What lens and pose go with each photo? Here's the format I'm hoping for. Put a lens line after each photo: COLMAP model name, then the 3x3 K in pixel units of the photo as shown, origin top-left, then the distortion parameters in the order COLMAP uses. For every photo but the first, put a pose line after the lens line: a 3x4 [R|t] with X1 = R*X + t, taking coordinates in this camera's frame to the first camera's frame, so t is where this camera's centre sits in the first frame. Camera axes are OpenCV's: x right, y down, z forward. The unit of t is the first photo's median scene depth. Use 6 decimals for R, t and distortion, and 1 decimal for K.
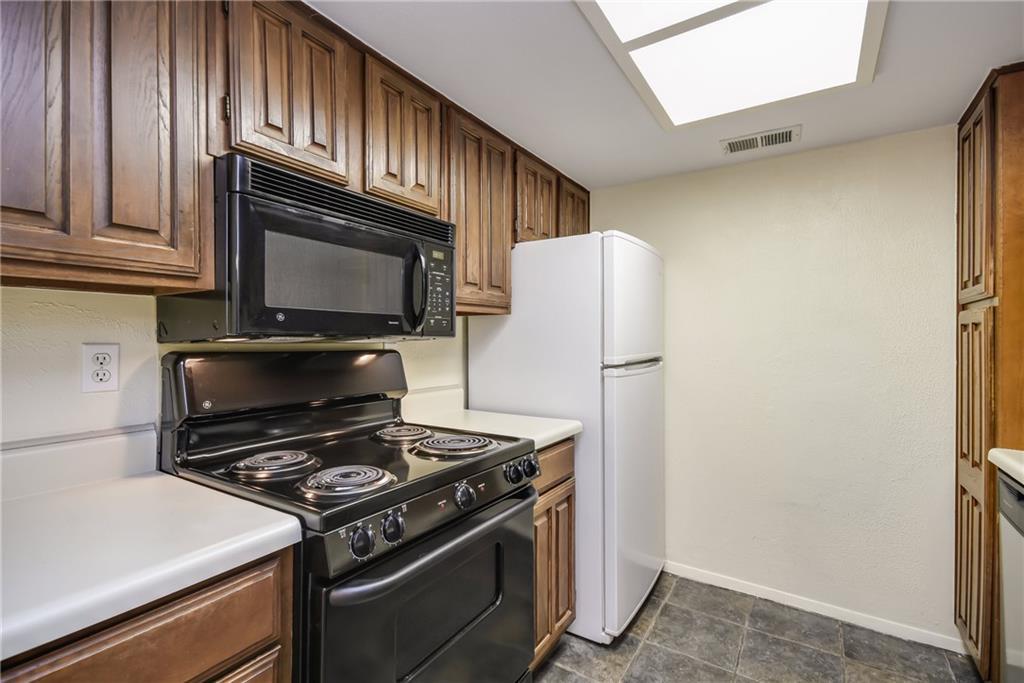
lens RADIAL K [[470.1, 0, 499.1], [0, 470.1, 339.8], [0, 0, 1]] dist [0.022375, -0.010315]
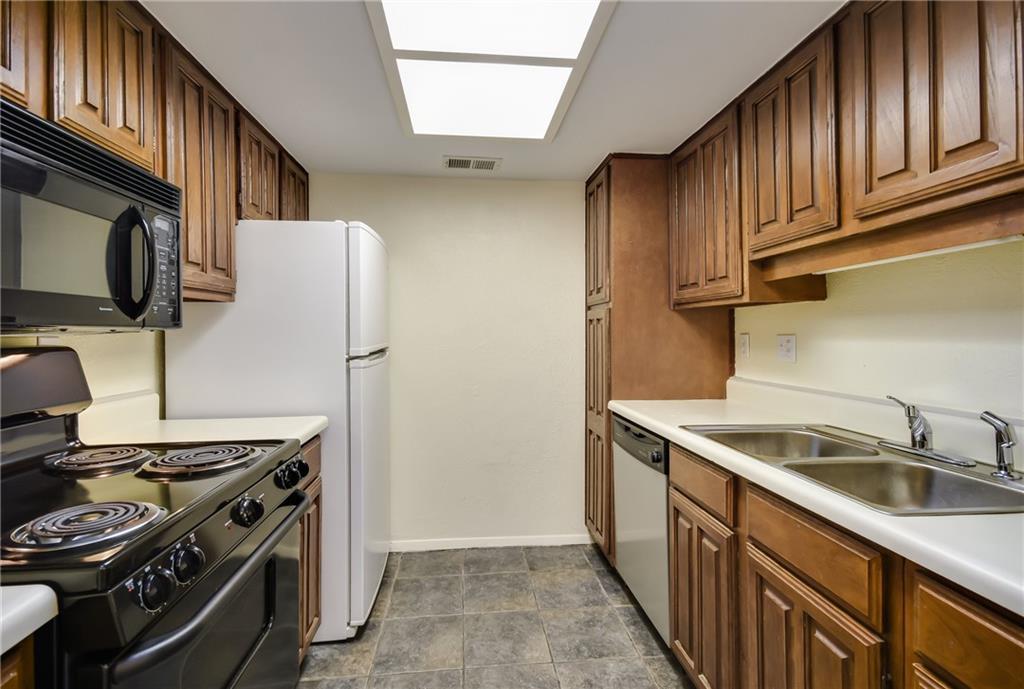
lens RADIAL K [[484.1, 0, 511.0], [0, 484.1, 333.9], [0, 0, 1]] dist [0.018132, -0.000709]
pose [[0.770006, -0.008158, 0.637985, -0.169960], [0.005449, 0.999966, 0.006210, 0.001081], [-0.638013, -0.001306, 0.770024, -0.001620]]
